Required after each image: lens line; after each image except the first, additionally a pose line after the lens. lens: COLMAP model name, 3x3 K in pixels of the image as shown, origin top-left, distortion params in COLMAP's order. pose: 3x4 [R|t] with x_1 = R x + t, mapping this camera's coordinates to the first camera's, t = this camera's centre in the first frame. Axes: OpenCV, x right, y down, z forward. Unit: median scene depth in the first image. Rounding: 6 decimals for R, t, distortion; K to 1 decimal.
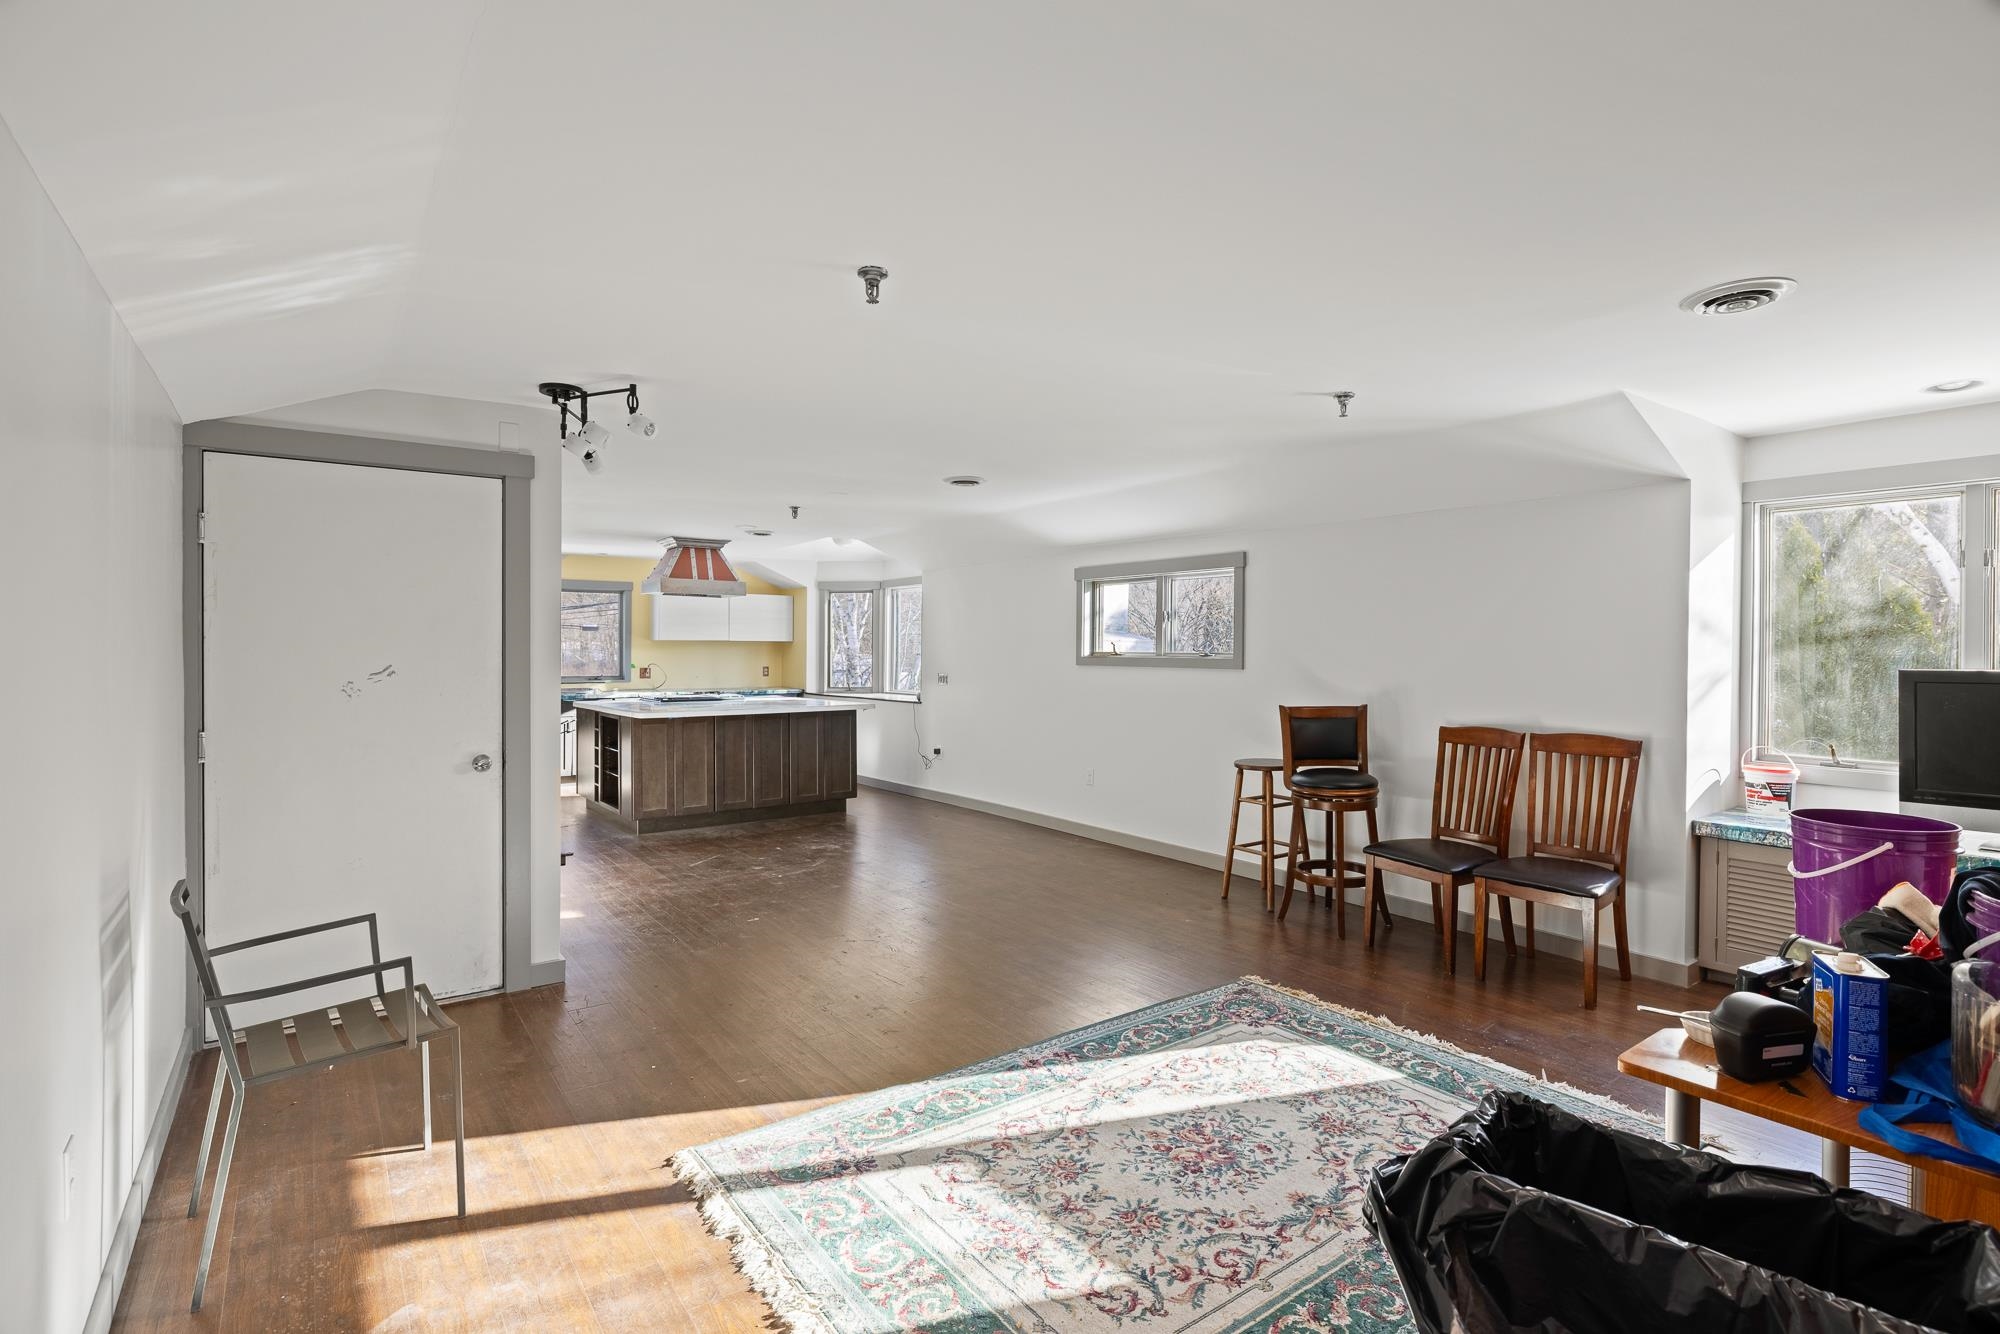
lens RADIAL K [[942.7, 0, 1000.5], [0, 942.7, 660.0], [0, 0, 1]] dist [-0.013010, 0.000483]
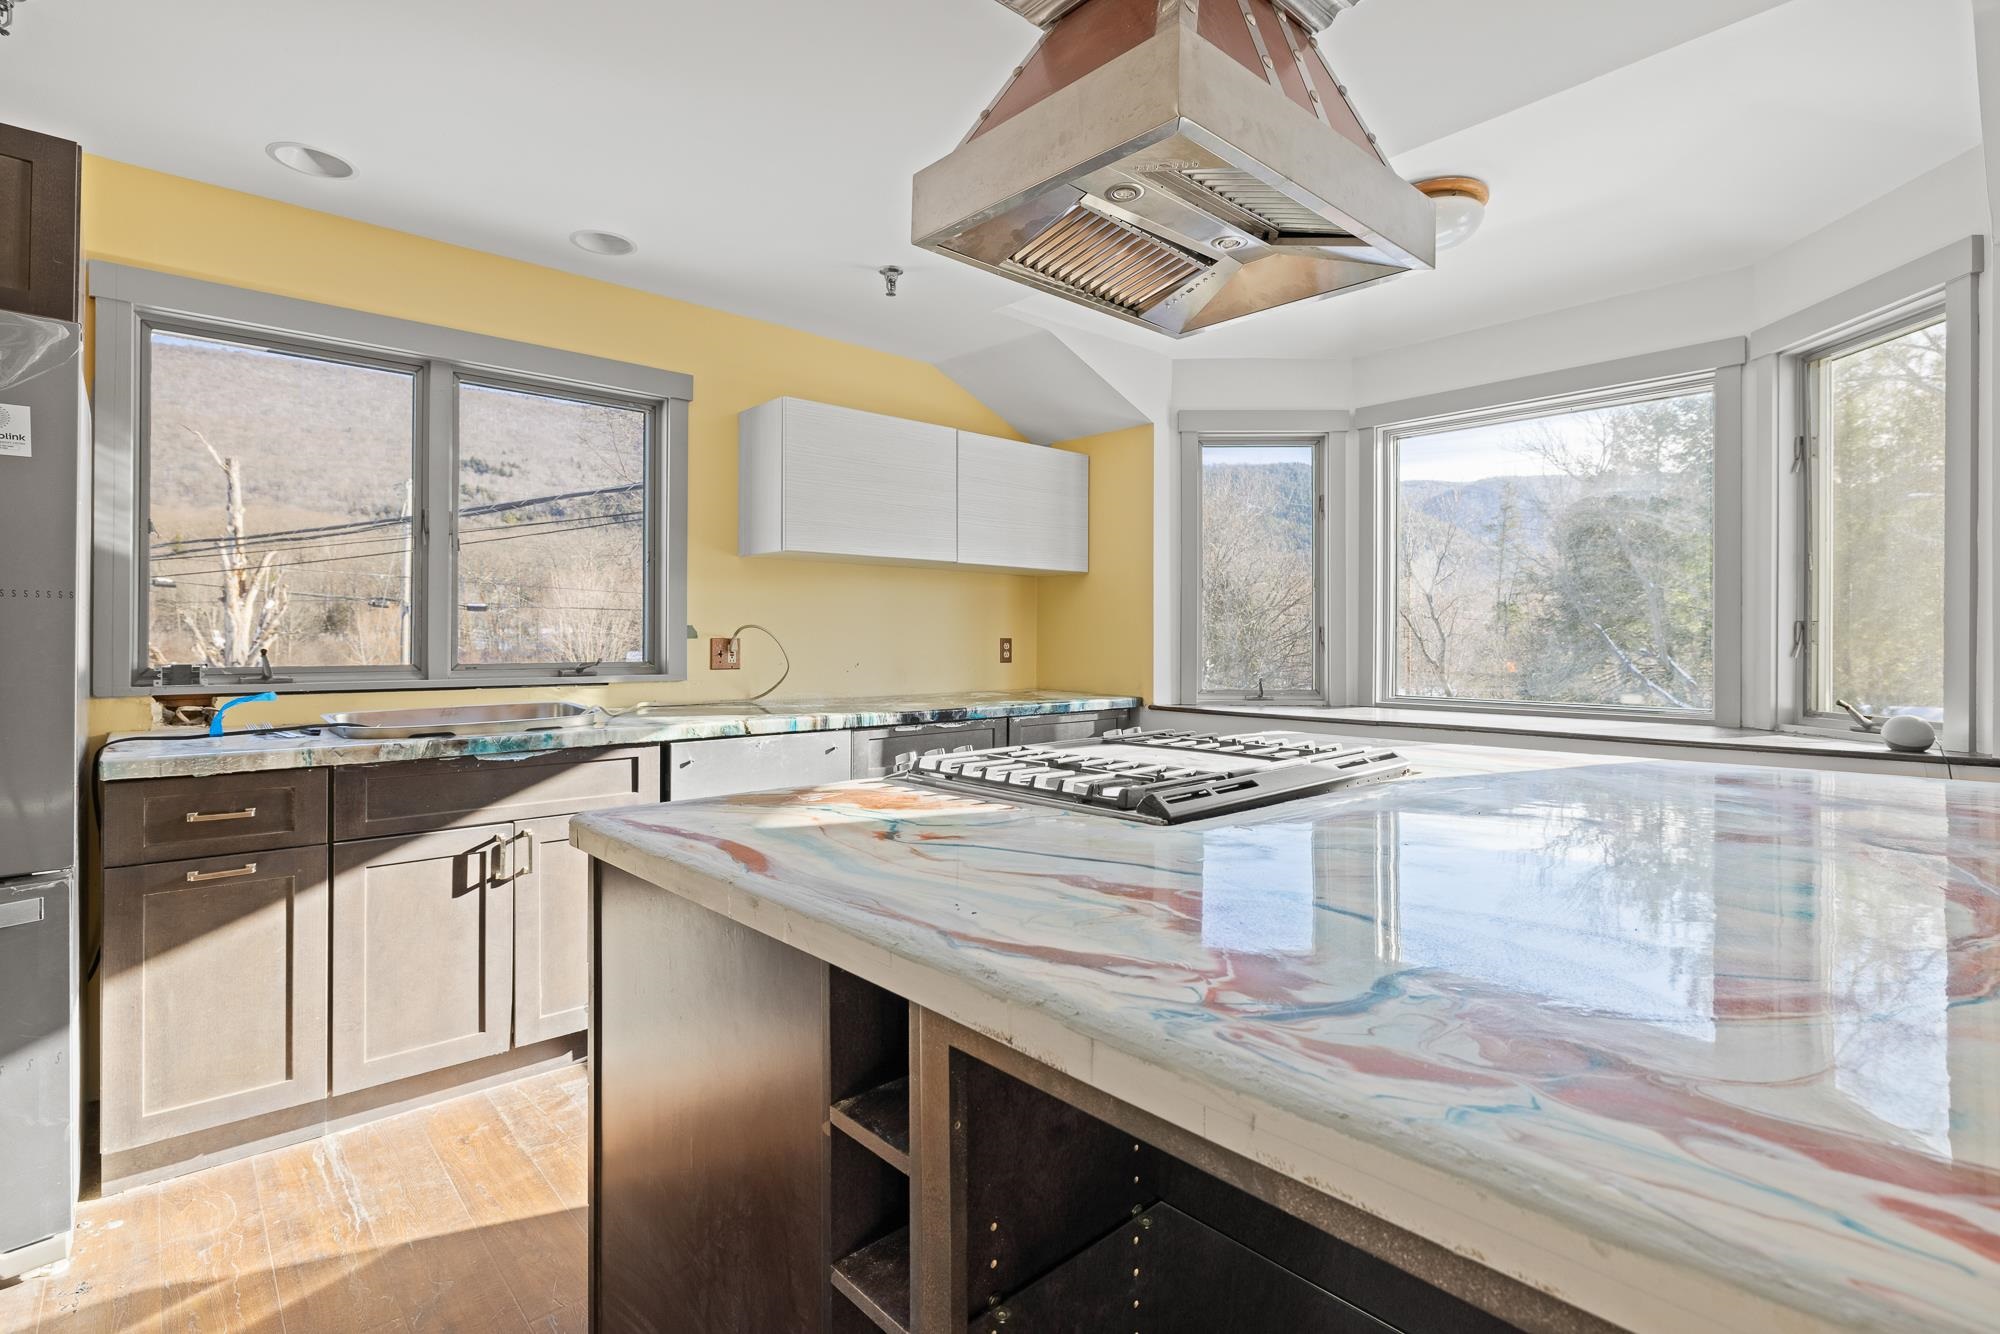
lens RADIAL K [[942.7, 0, 1005.7], [0, 942.7, 640.1], [0, 0, 1]] dist [-0.013010, 0.000483]
pose [[0.994303, -0.001161, 0.106584, -0.871320], [0.001975, 0.999970, -0.007530, 0.033203], [-0.106572, 0.007698, 0.994275, 1.821940]]
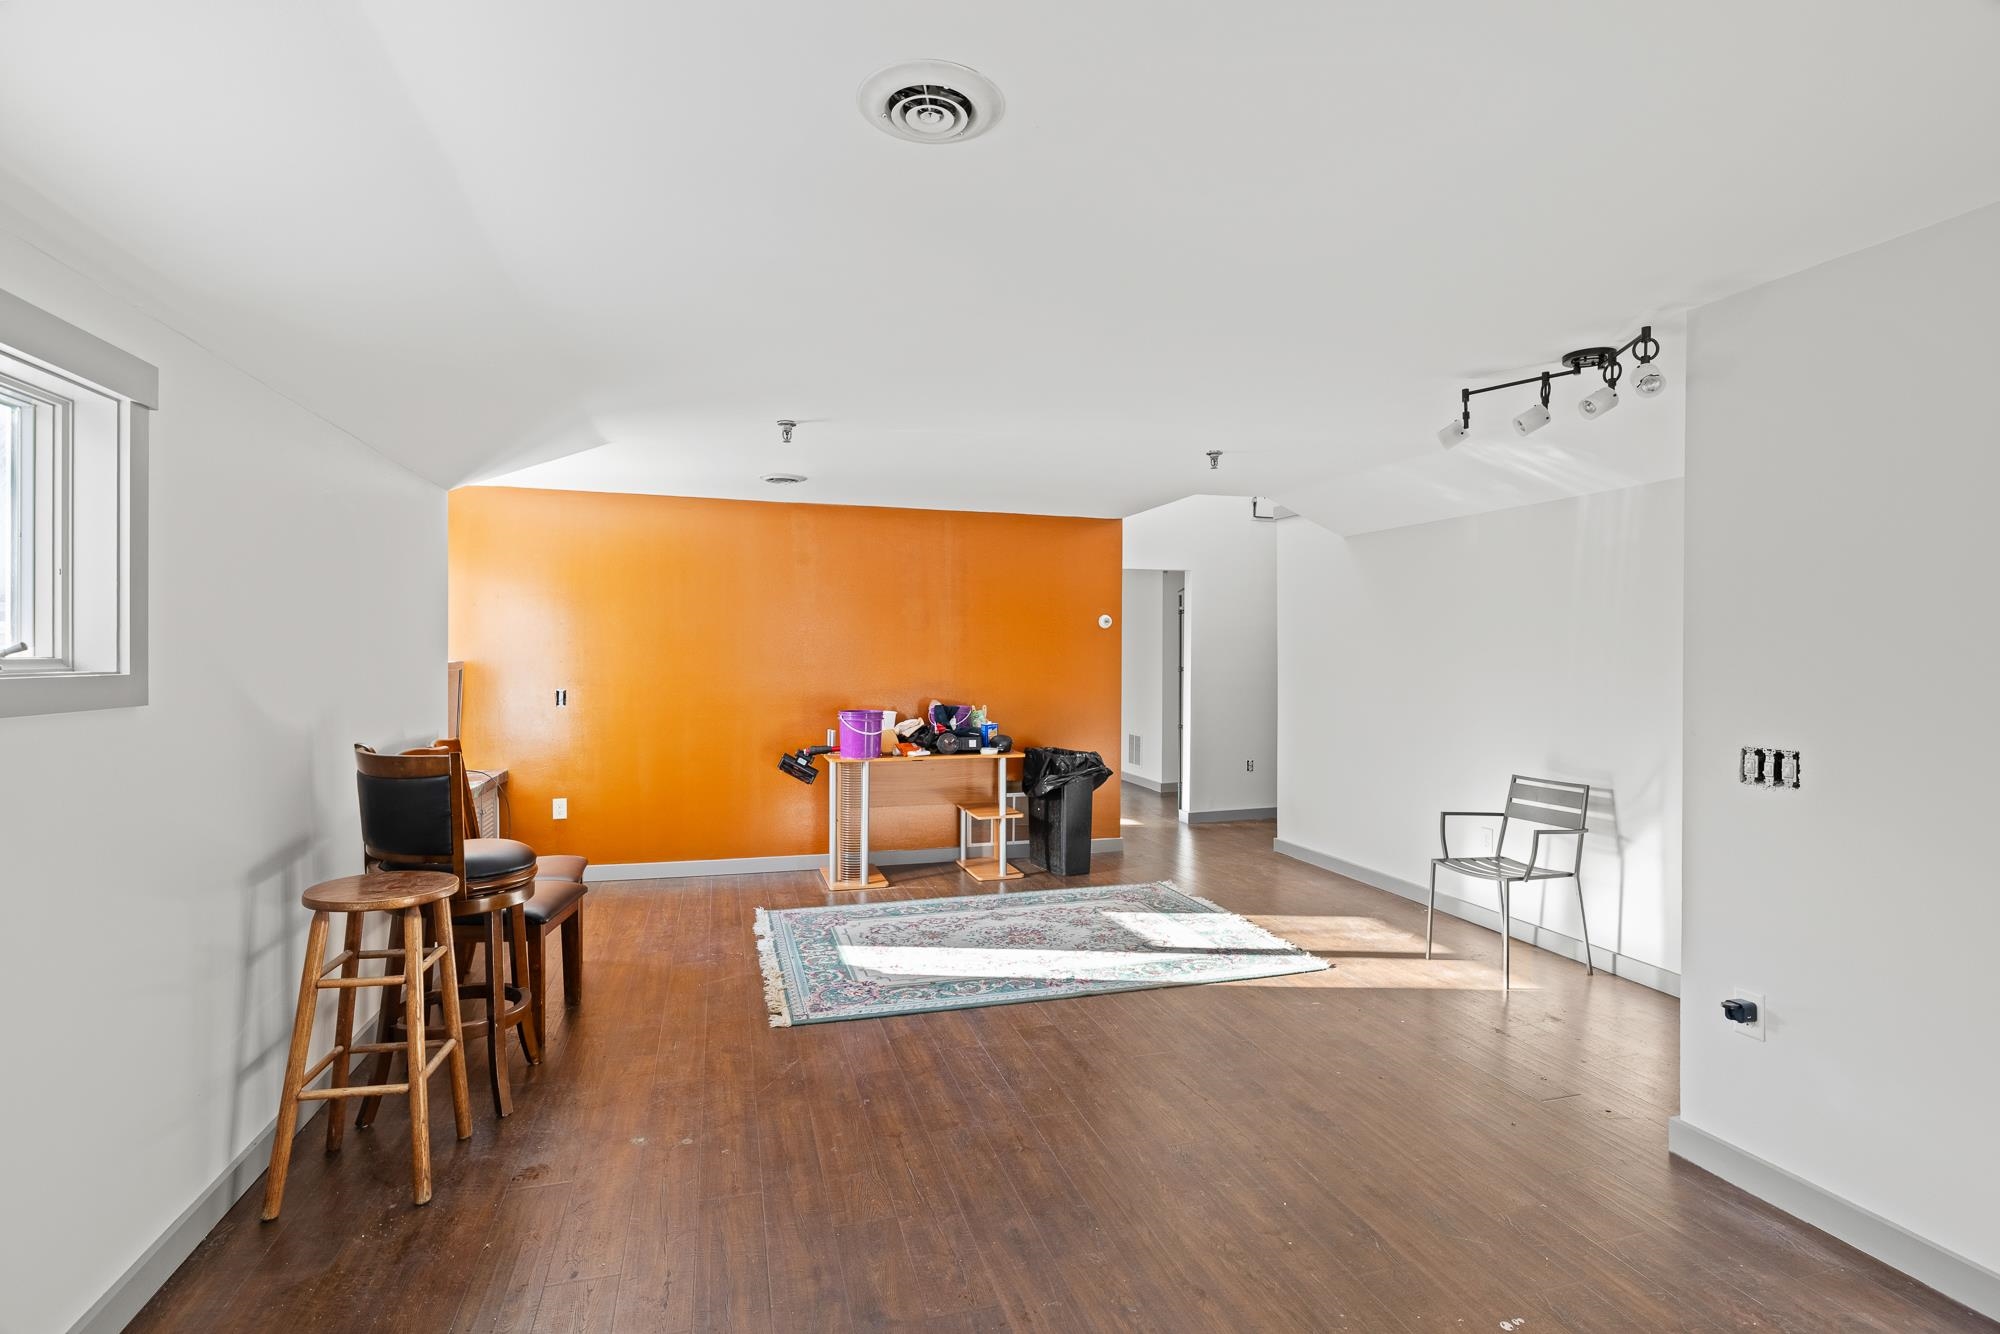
lens RADIAL K [[942.7, 0, 1003.1], [0, 942.7, 663.3], [0, 0, 1]] dist [-0.013010, 0.000483]
pose [[-0.941908, -0.012598, 0.335636, -0.239429], [-0.006154, 0.999776, 0.020254, -0.022074], [-0.335816, 0.017012, -0.941774, 1.858400]]
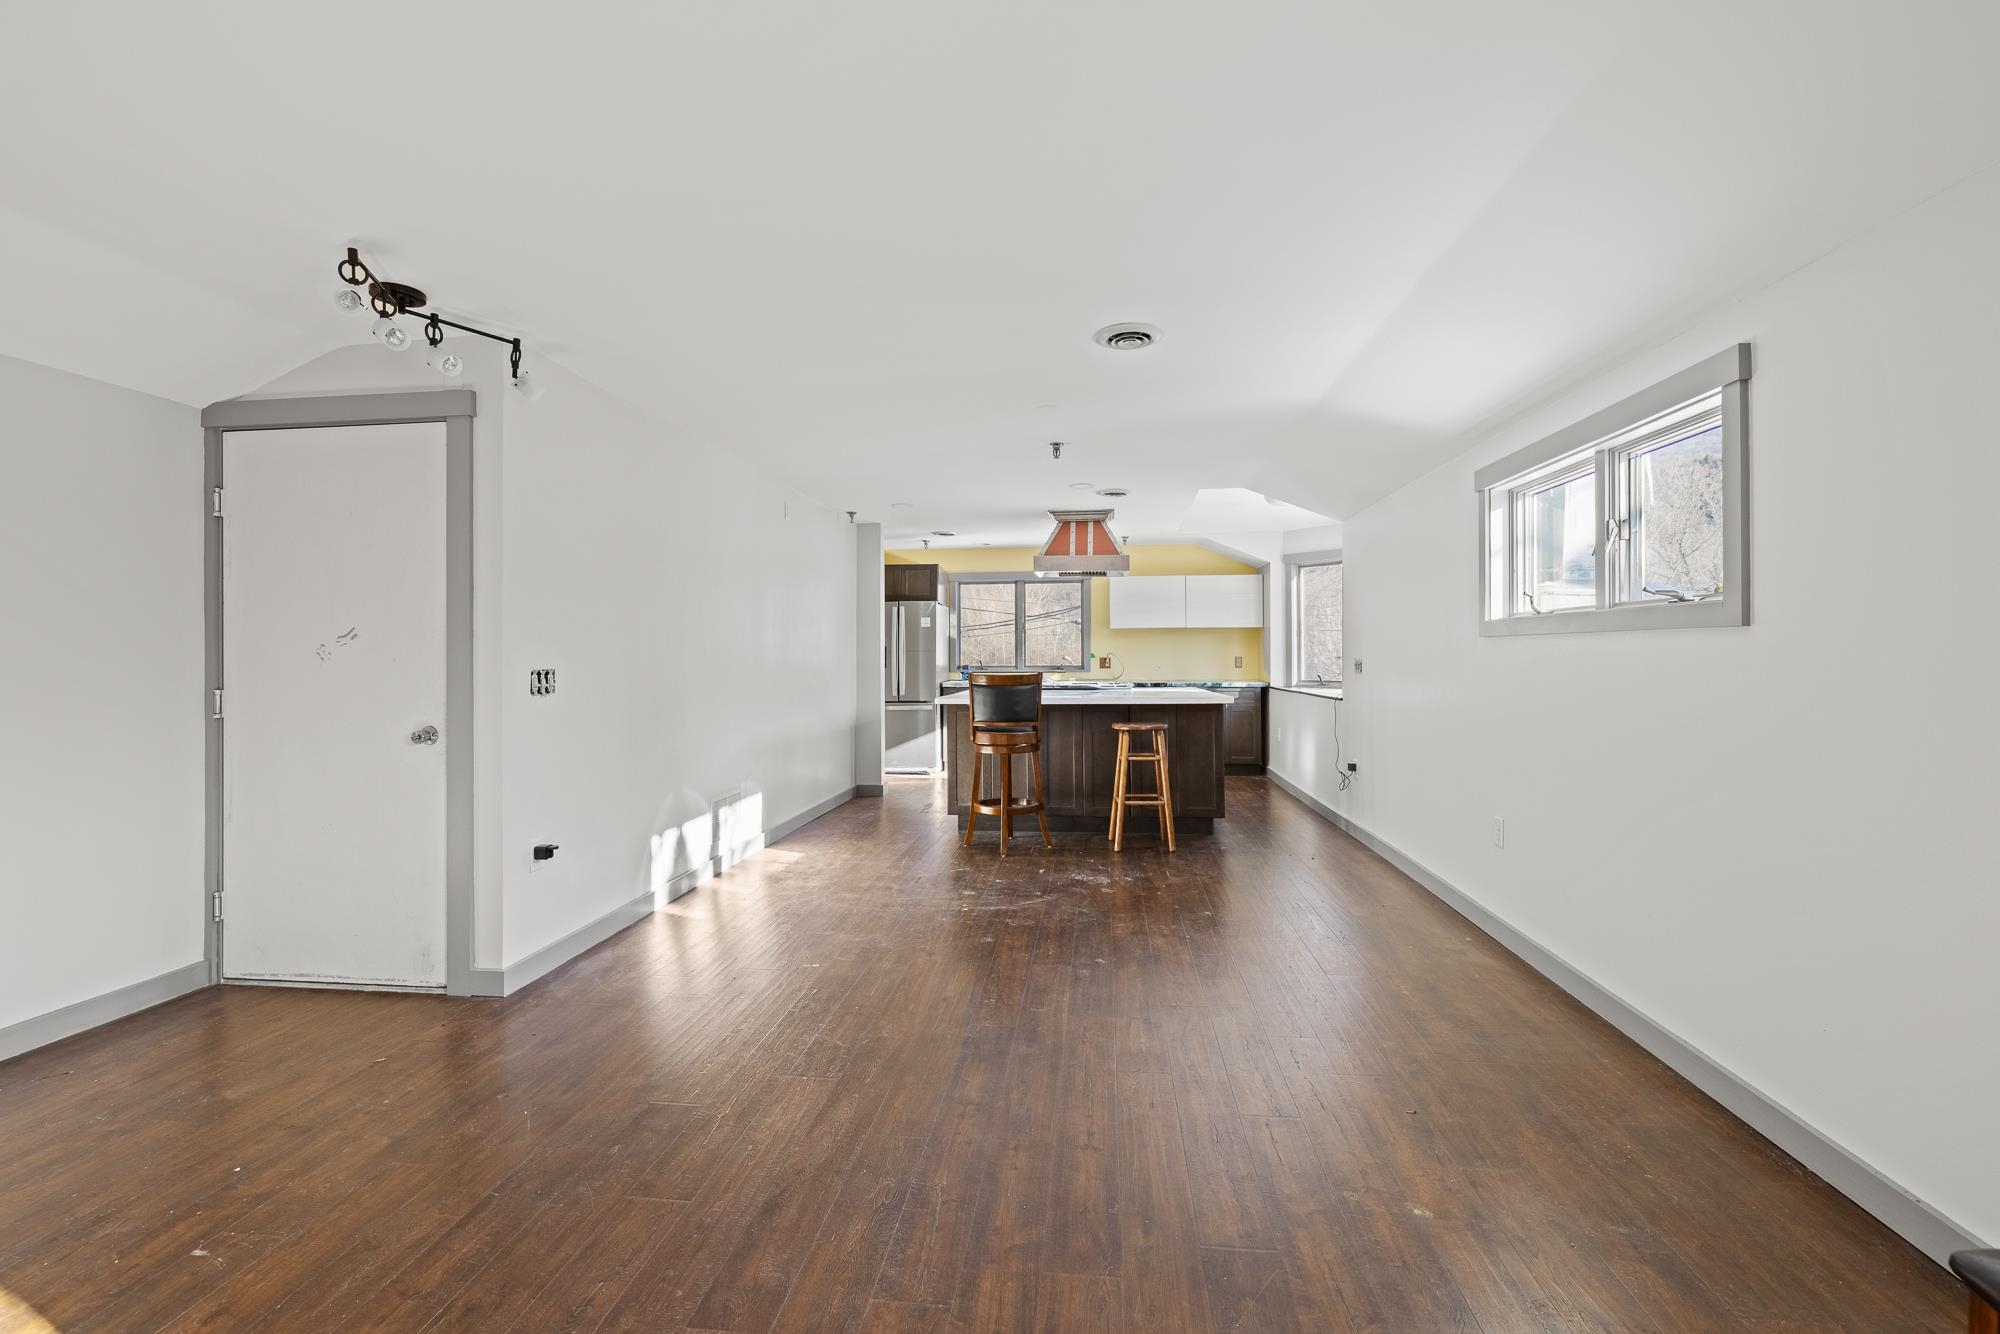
lens RADIAL K [[856.7, 0, 1001.6], [0, 856.7, 652.0], [0, 0, 1]] dist [-0.002818, -0.000087]
pose [[0.732821, -0.009060, -0.680361, 0.415283], [0.000345, 0.999916, -0.012943, 0.039394], [0.680421, 0.009250, 0.732763, 0.761627]]
